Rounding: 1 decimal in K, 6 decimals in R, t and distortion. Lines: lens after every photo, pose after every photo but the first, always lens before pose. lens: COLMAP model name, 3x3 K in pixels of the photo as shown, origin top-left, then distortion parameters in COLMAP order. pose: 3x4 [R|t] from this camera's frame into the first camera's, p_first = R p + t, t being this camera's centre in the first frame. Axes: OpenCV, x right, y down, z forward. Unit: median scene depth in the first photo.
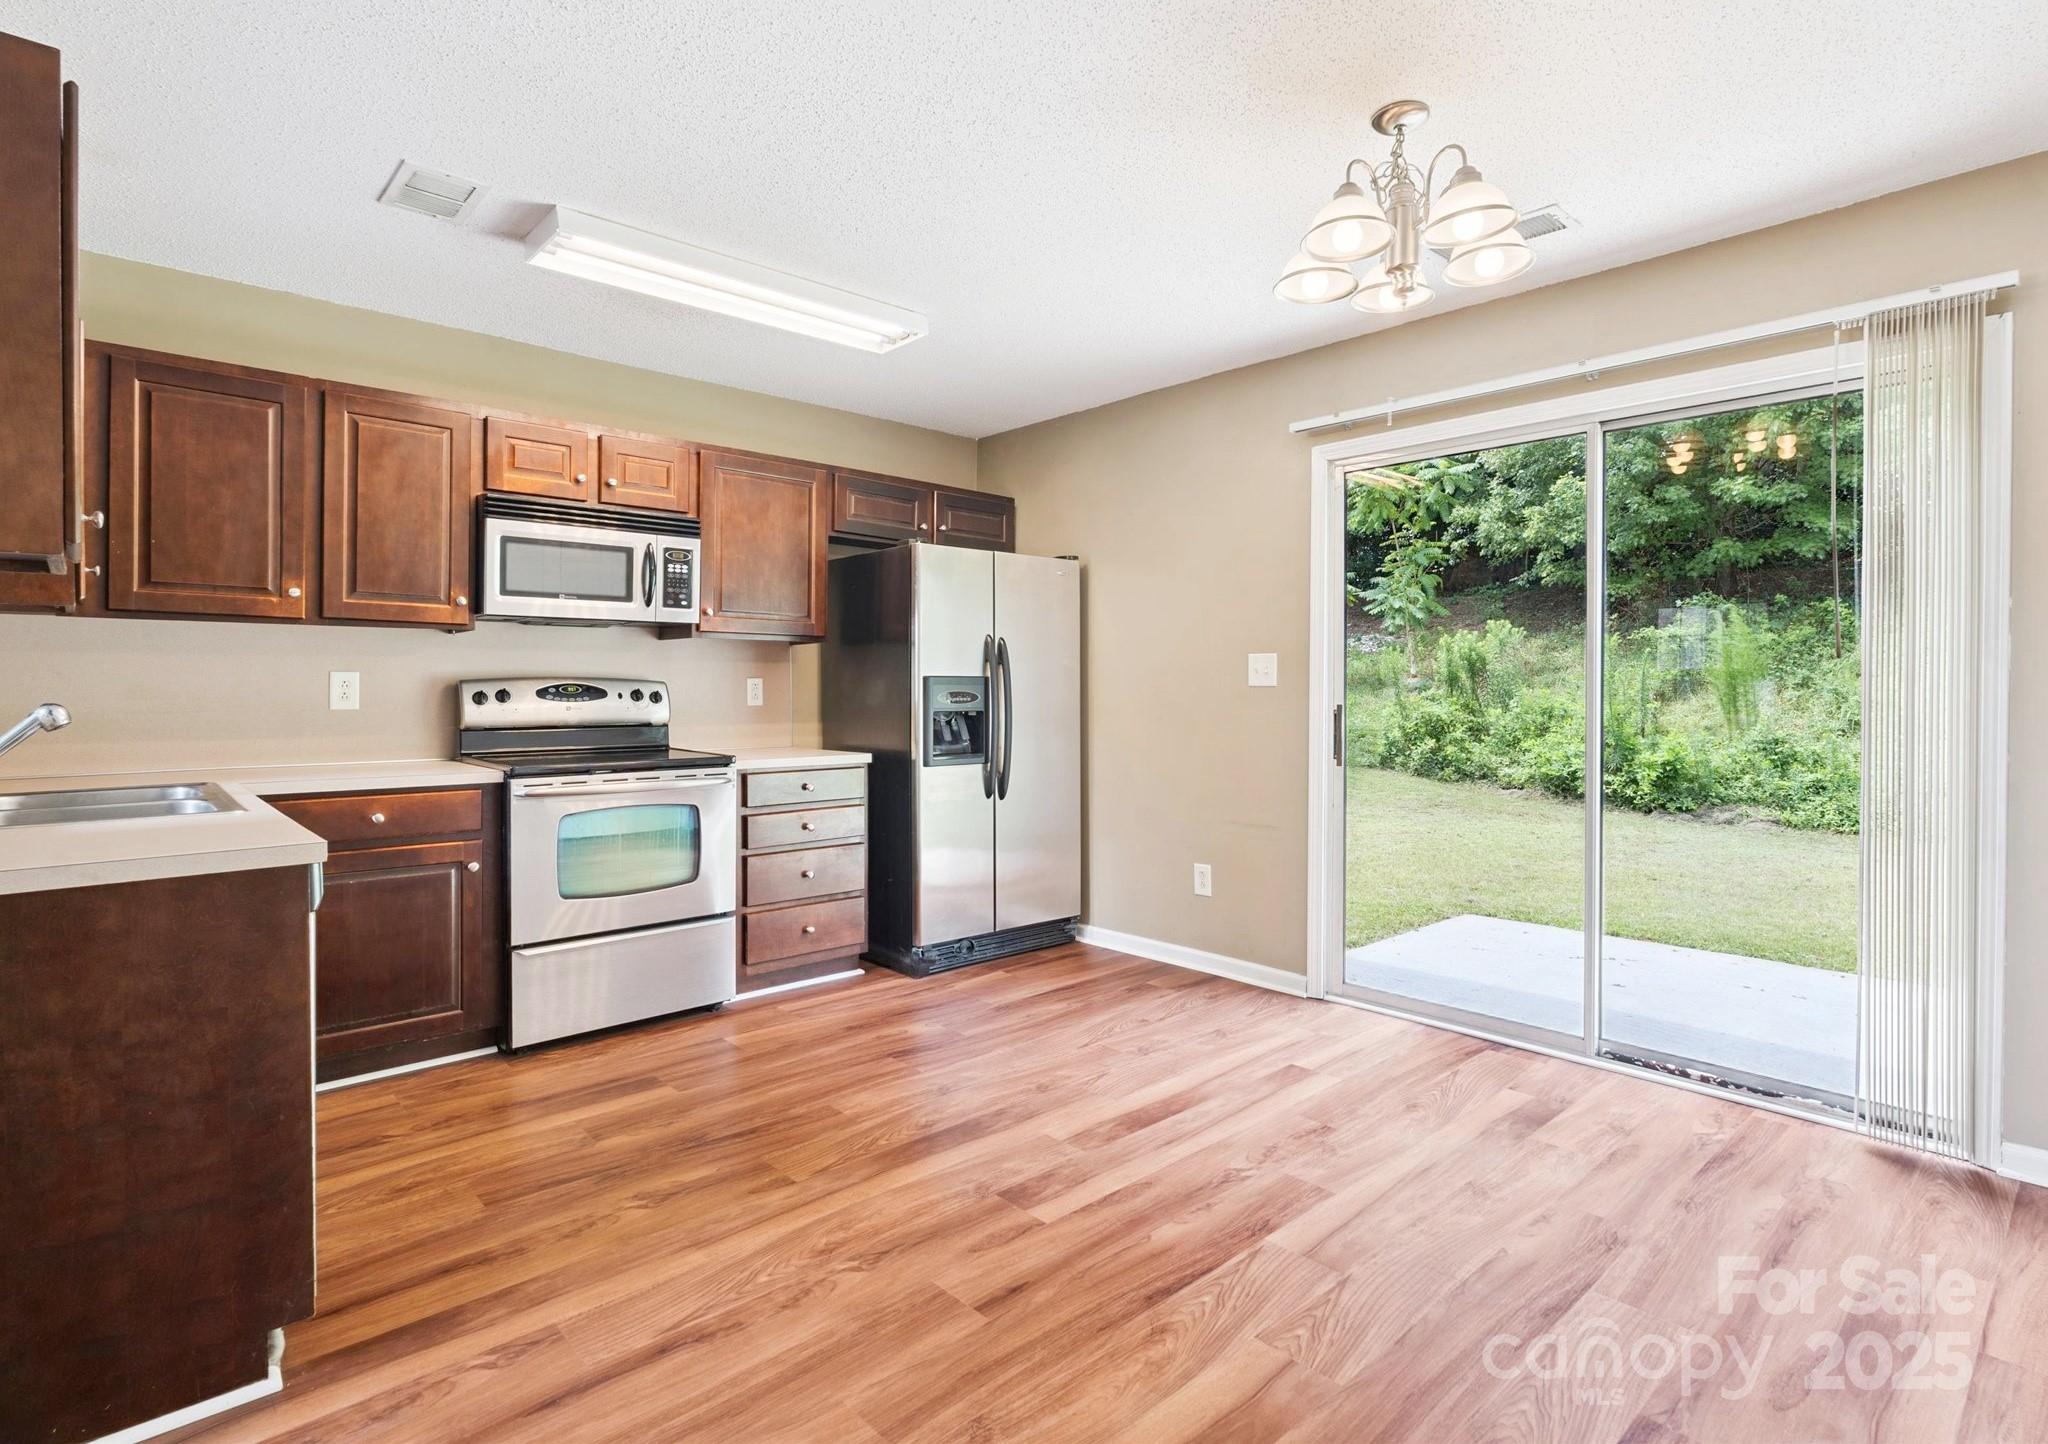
lens RADIAL K [[1044.1, 0, 1028.4], [0, 1044.1, 709.6], [0, 0, 1]] dist [0.000526, -0.000615]
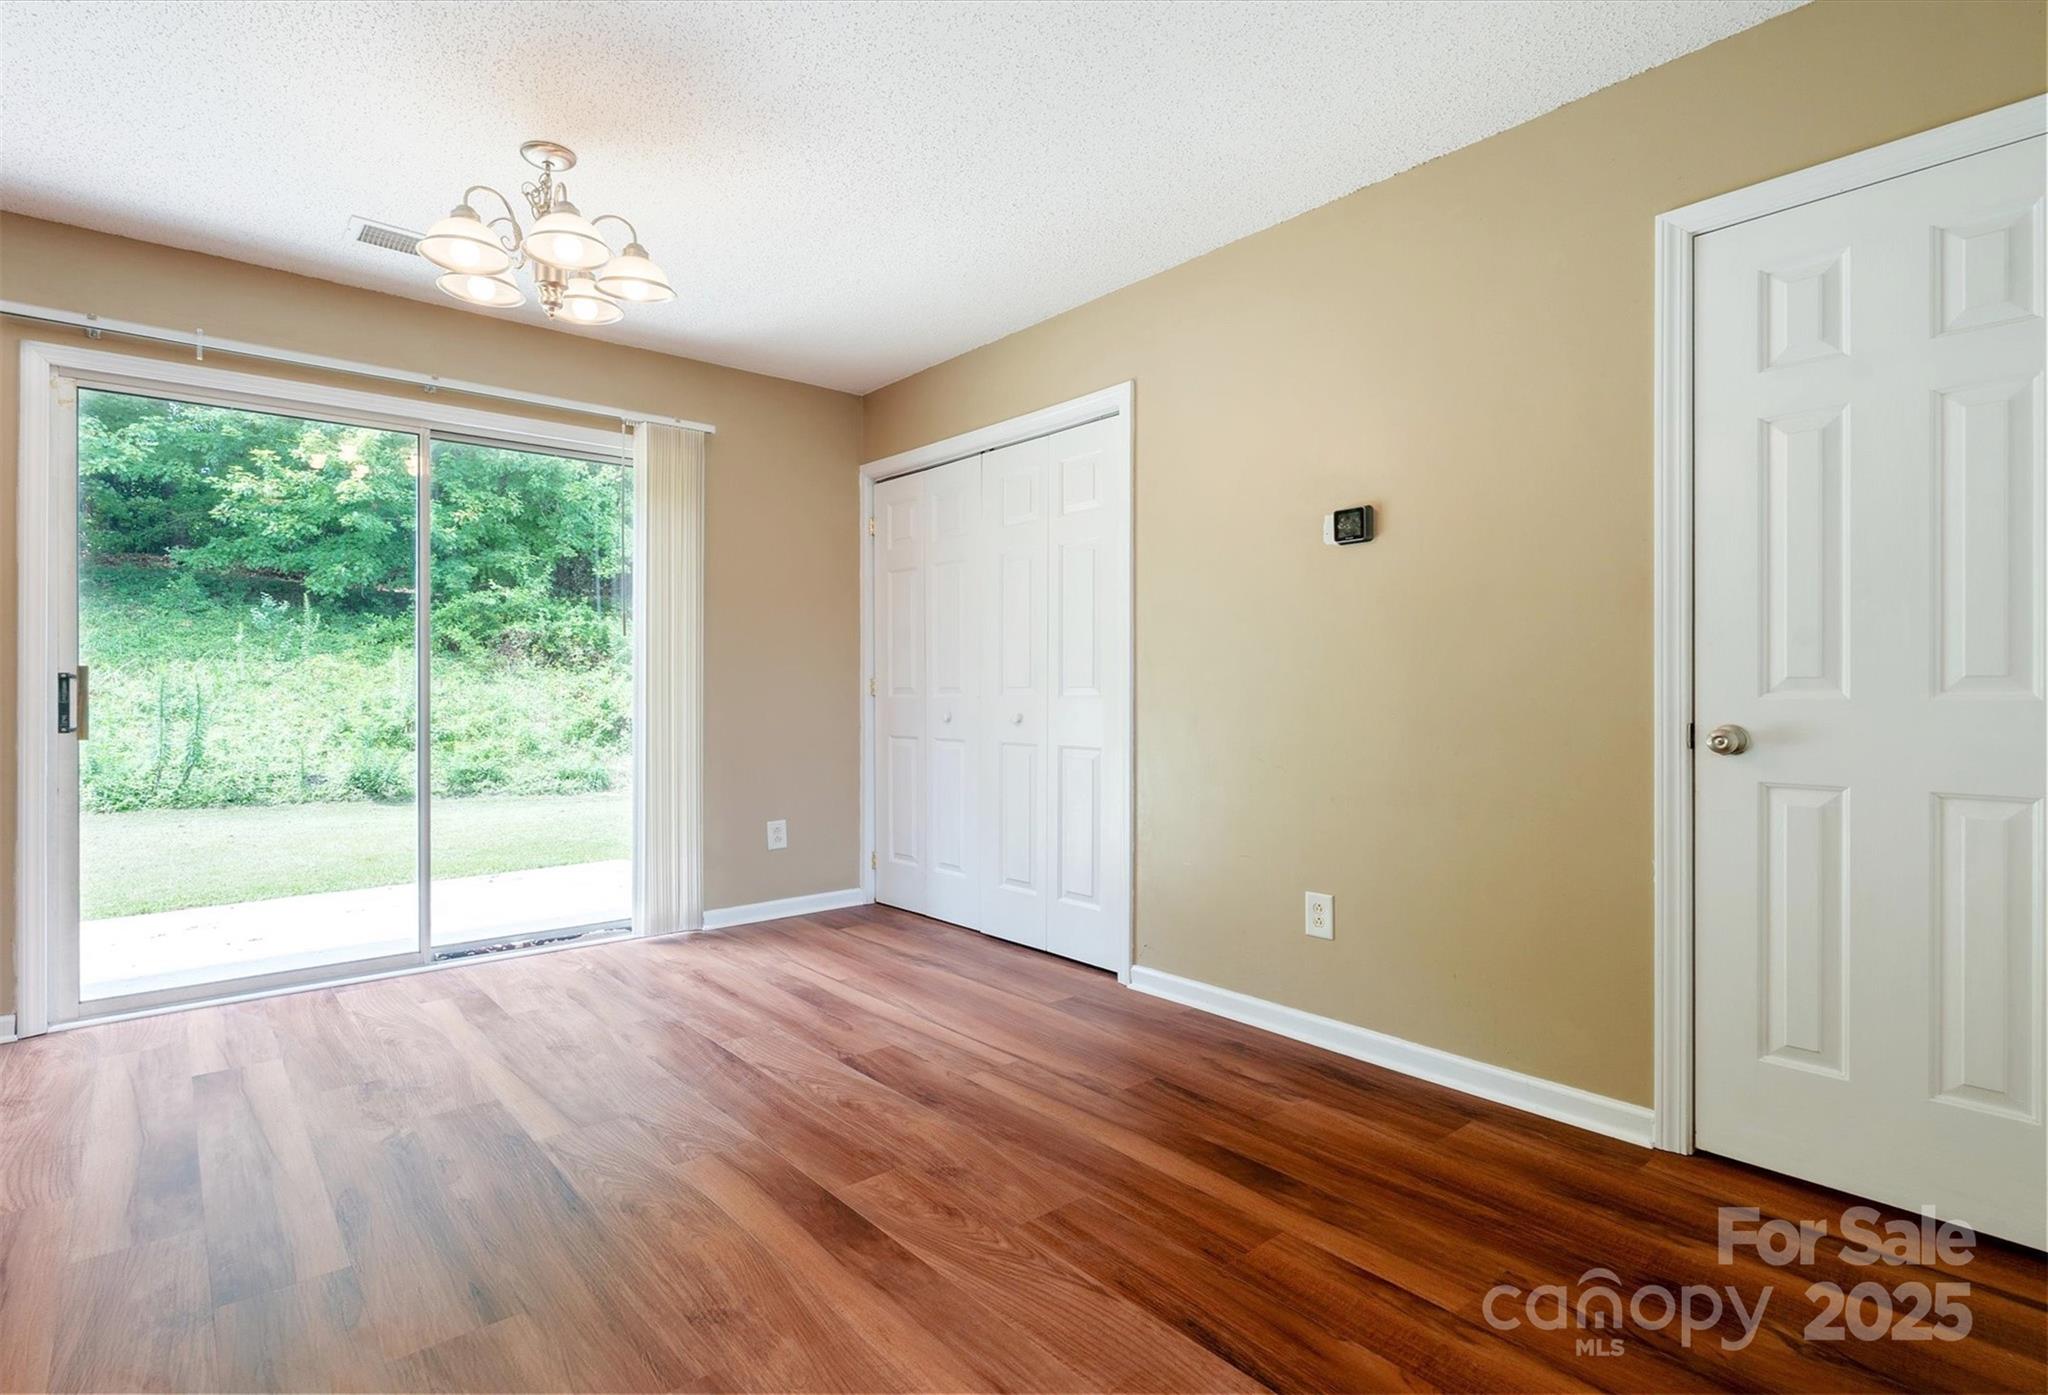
lens RADIAL K [[1002.8, 0, 1026.0], [0, 1002.8, 691.0], [0, 0, 1]] dist [0.004942, 0.001154]
pose [[0.037683, -0.002852, 0.999286, -0.494292], [0.019534, 0.999807, 0.002117, 0.058617], [-0.999099, 0.019440, 0.037732, 0.337771]]
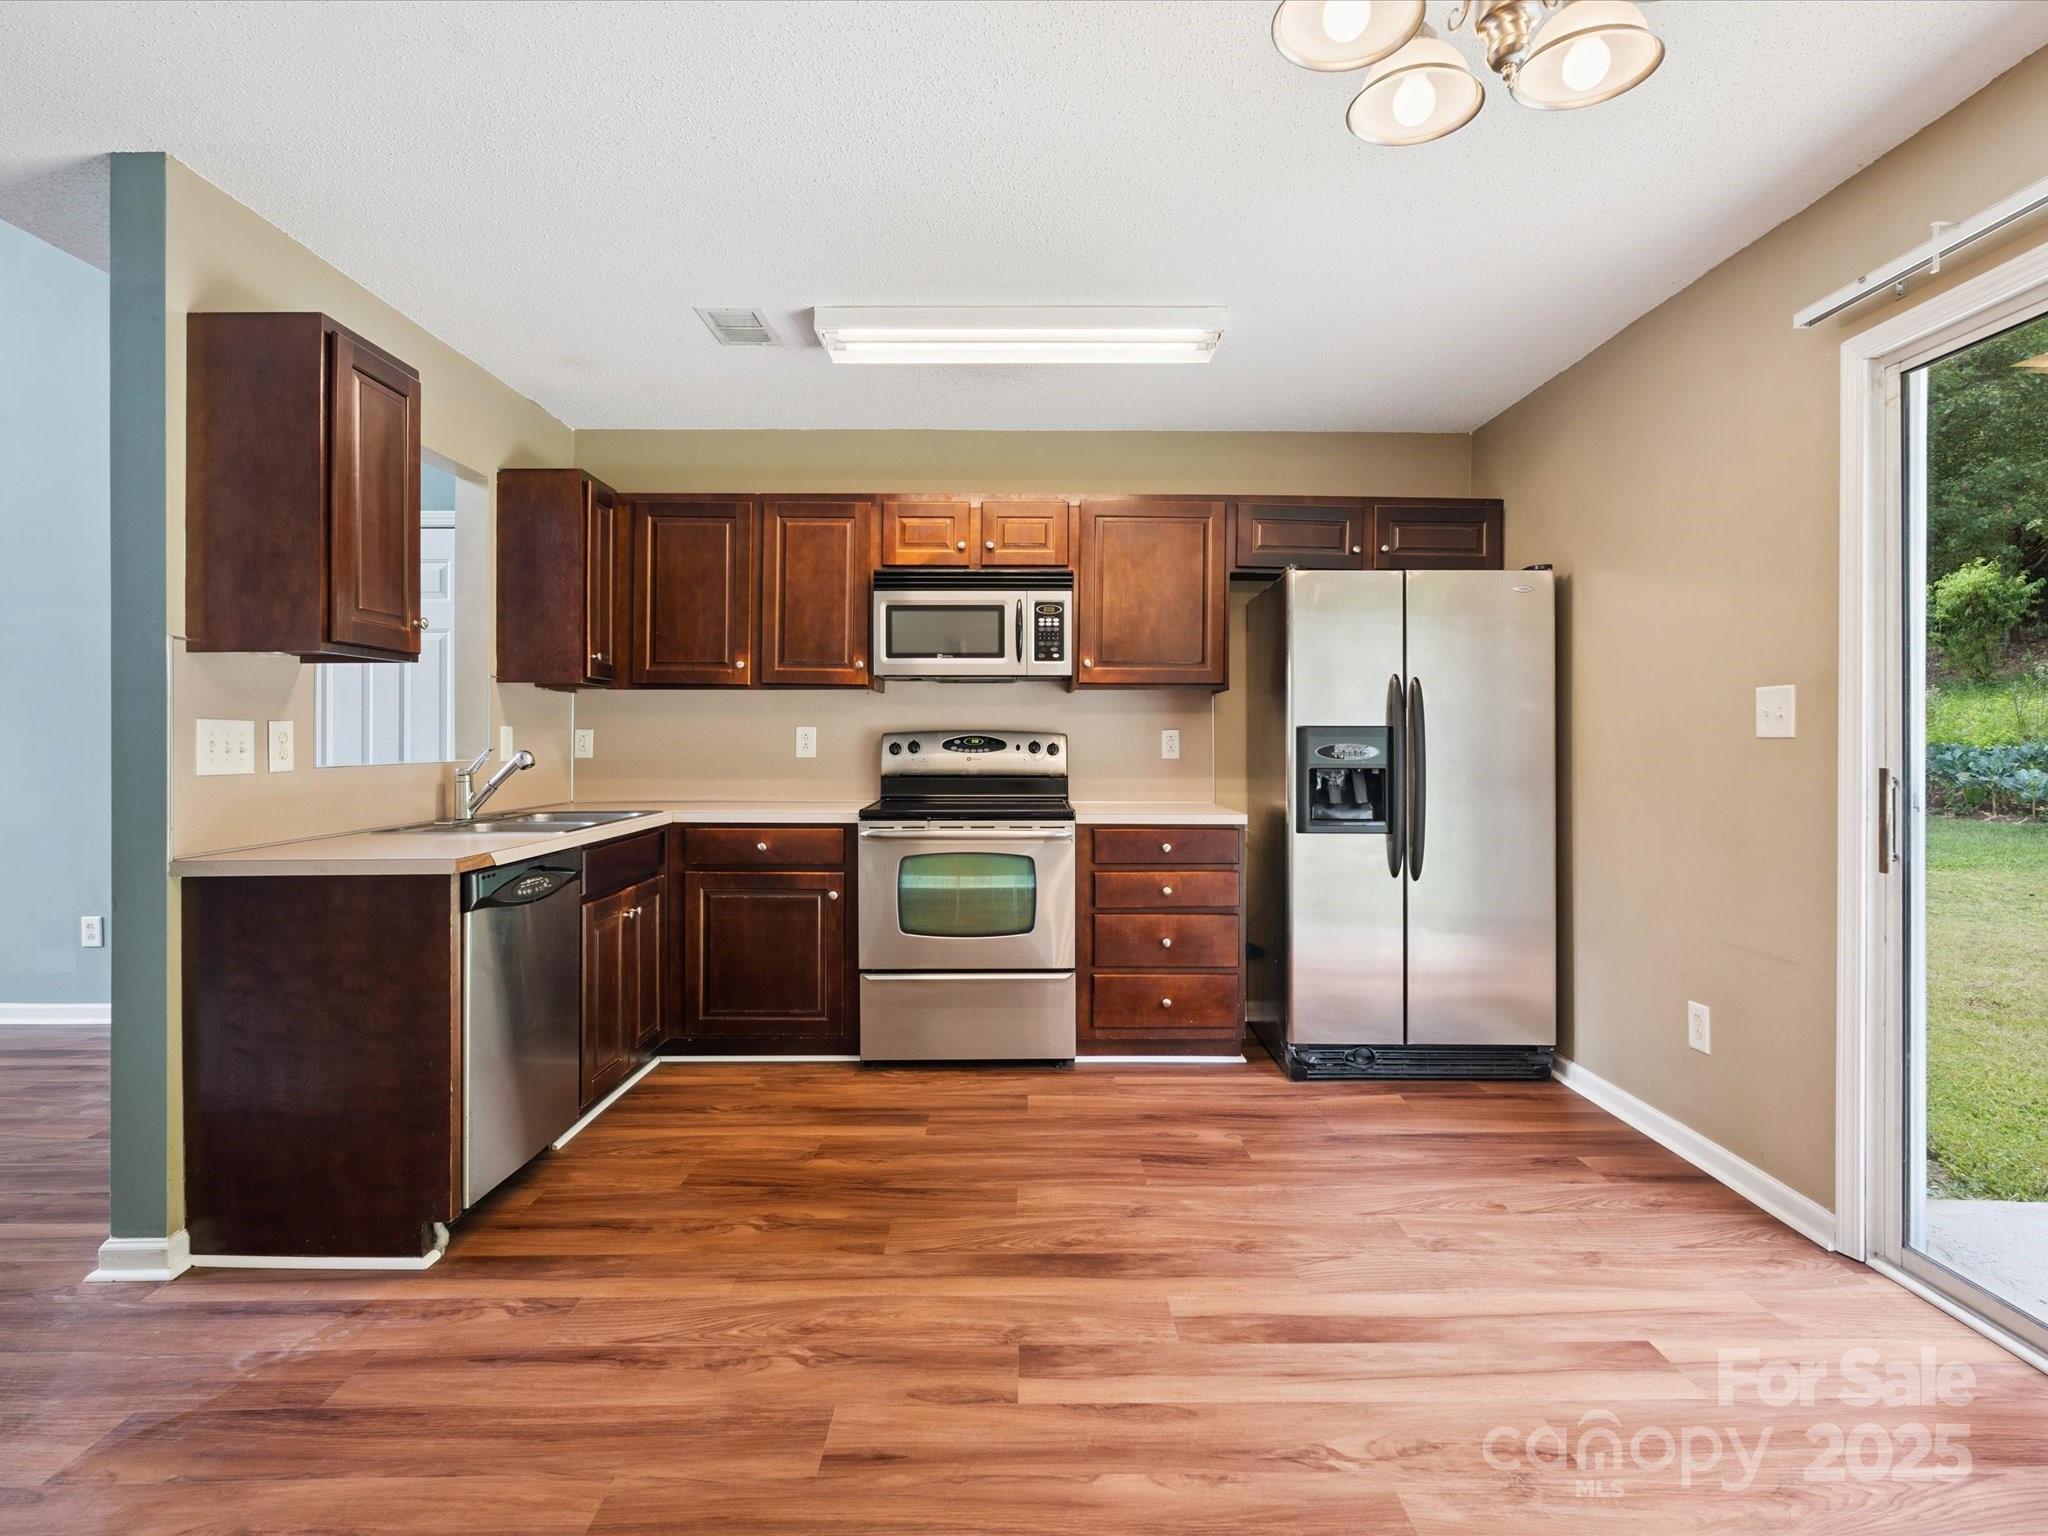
lens RADIAL K [[1048.2, 0, 1021.1], [0, 1048.2, 751.0], [0, 0, 1]] dist [-0.003223, 0.001011]
pose [[0.739687, 0.007542, -0.672908, 0.399173], [-0.014592, 0.999882, -0.004834, -0.005870], [0.672792, 0.013395, 0.739710, 0.282172]]
